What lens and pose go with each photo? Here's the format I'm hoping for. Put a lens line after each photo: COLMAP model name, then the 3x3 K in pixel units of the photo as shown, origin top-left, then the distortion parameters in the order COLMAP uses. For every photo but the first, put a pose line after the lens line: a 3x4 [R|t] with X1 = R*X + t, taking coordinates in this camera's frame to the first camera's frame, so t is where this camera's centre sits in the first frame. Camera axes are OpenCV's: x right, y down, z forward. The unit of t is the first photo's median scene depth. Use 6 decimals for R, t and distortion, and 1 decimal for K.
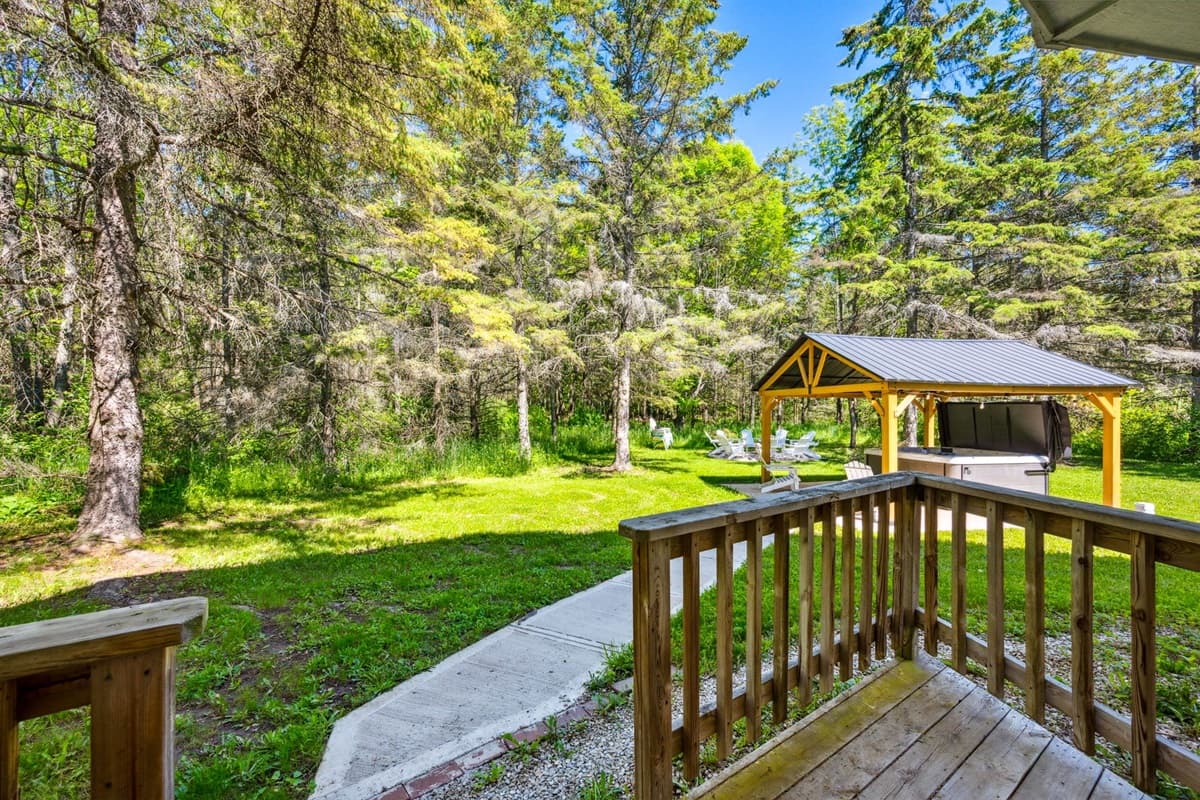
lens RADIAL K [[450.3, 0, 600.0], [0, 450.3, 400.0], [0, 0, 1]] dist [-0.000077, 0.000036]
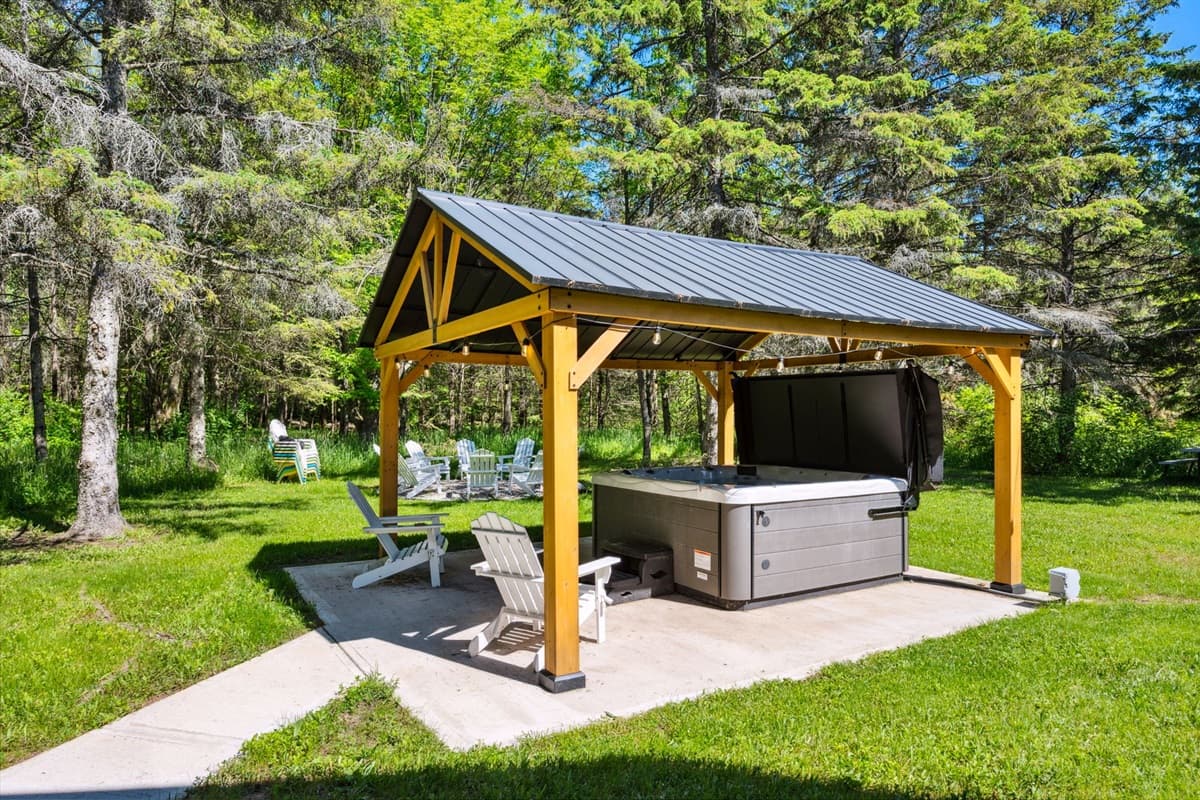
lens RADIAL K [[575.7, 0, 600.0], [0, 575.7, 400.0], [0, 0, 1]] dist [0.000917, 0.000183]
pose [[0.955765, 0.006870, 0.294051, 0.402304], [-0.002897, 0.999899, -0.013943, 0.039106], [-0.294117, 0.012474, 0.955688, 0.410603]]
